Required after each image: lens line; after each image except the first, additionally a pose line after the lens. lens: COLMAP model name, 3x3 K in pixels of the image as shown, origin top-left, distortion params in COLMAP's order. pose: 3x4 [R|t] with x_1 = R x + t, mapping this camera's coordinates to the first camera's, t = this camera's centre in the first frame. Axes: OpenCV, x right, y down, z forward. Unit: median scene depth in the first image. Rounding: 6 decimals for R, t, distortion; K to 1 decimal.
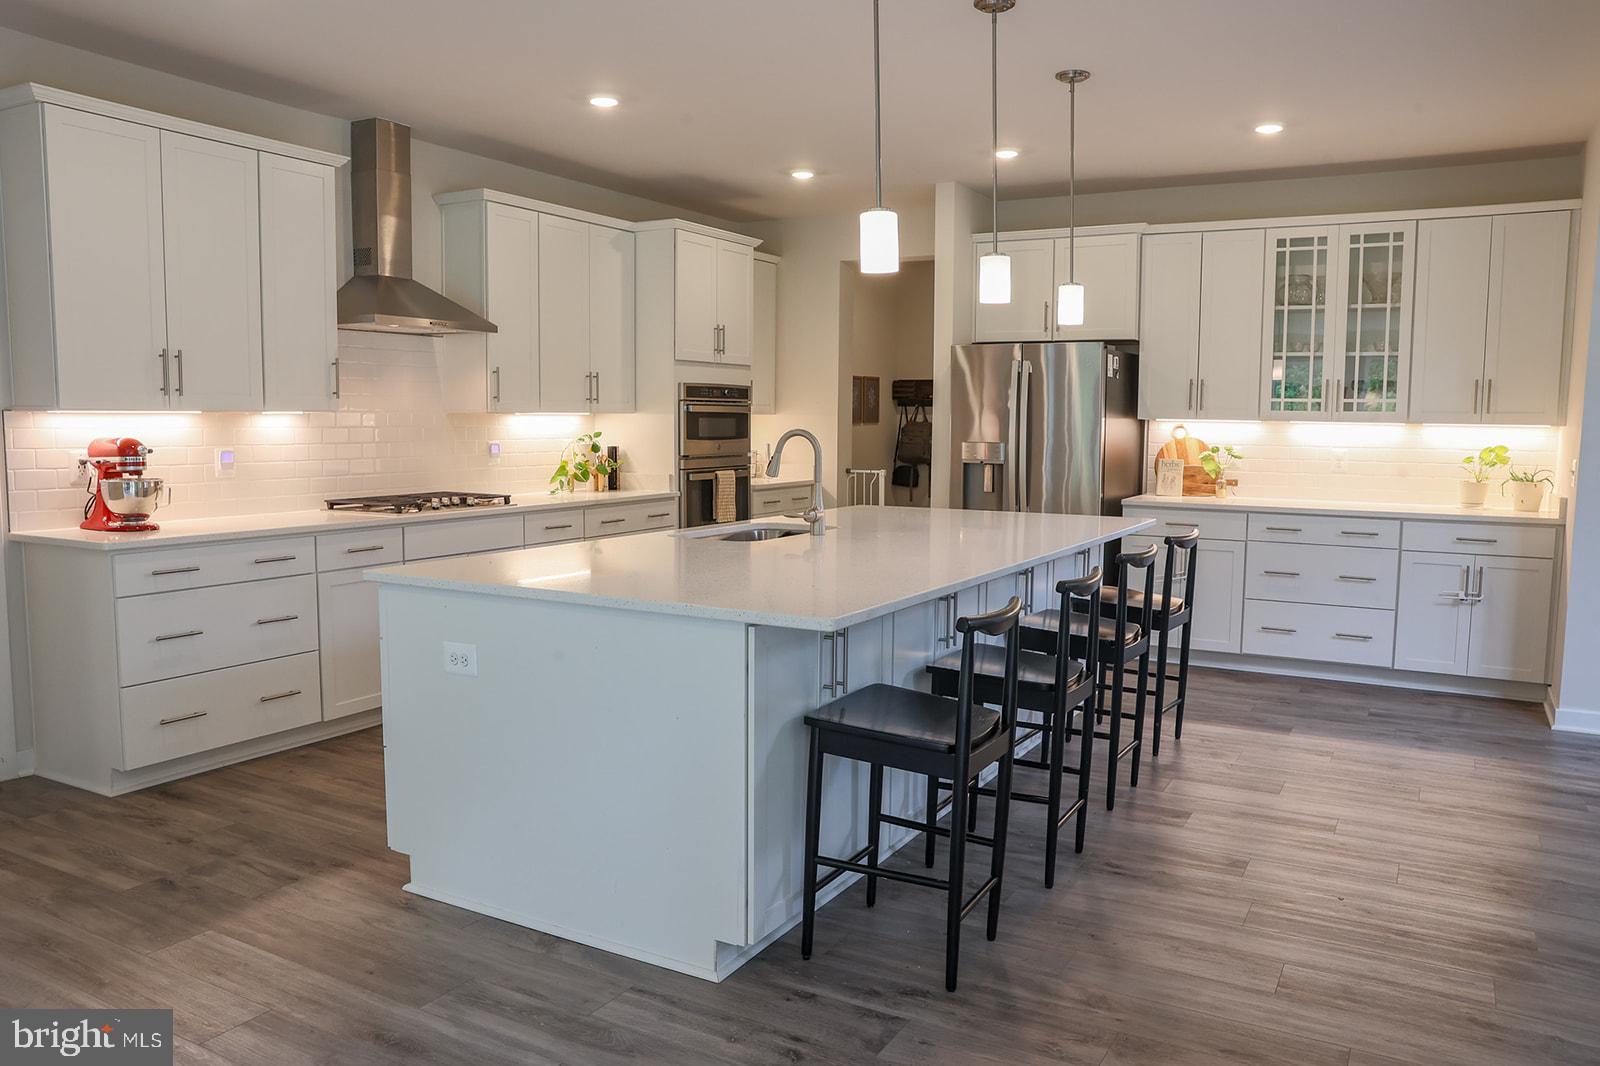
lens RADIAL K [[1154.2, 0, 798.8], [0, 1154.2, 530.3], [0, 0, 1]] dist [-0.065849, 0.036523]
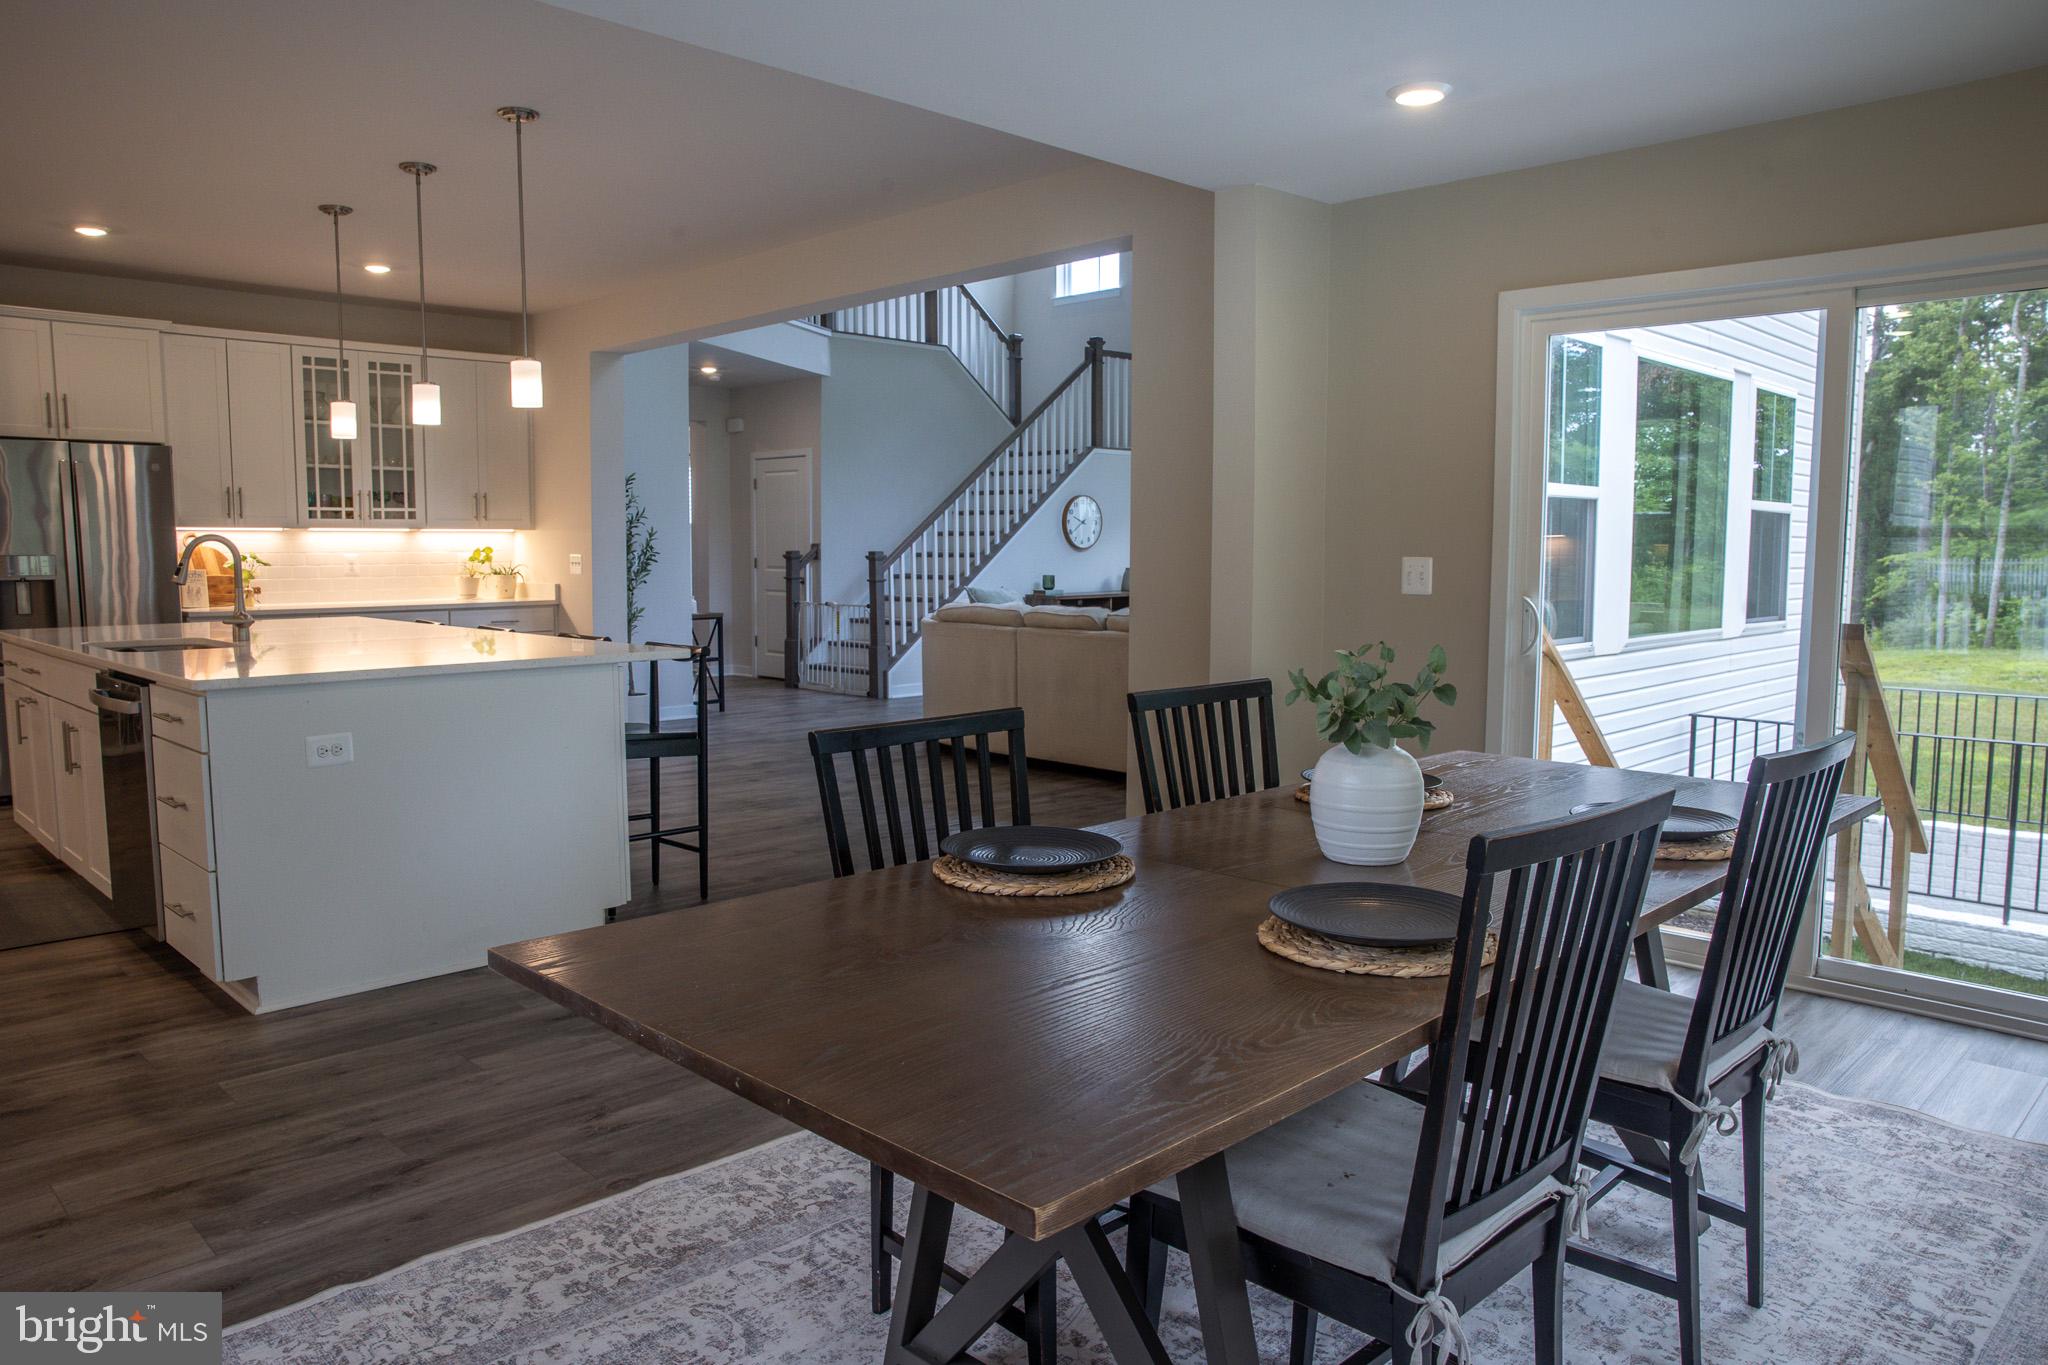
lens RADIAL K [[1376.0, 0, 979.9], [0, 1376.0, 655.3], [0, 0, 1]] dist [-0.017244, 0.012544]
pose [[0.300872, -0.086908, 0.949696, -0.635623], [0.097958, 0.993388, 0.059873, 0.005758], [-0.948620, 0.075017, 0.307396, 0.032845]]
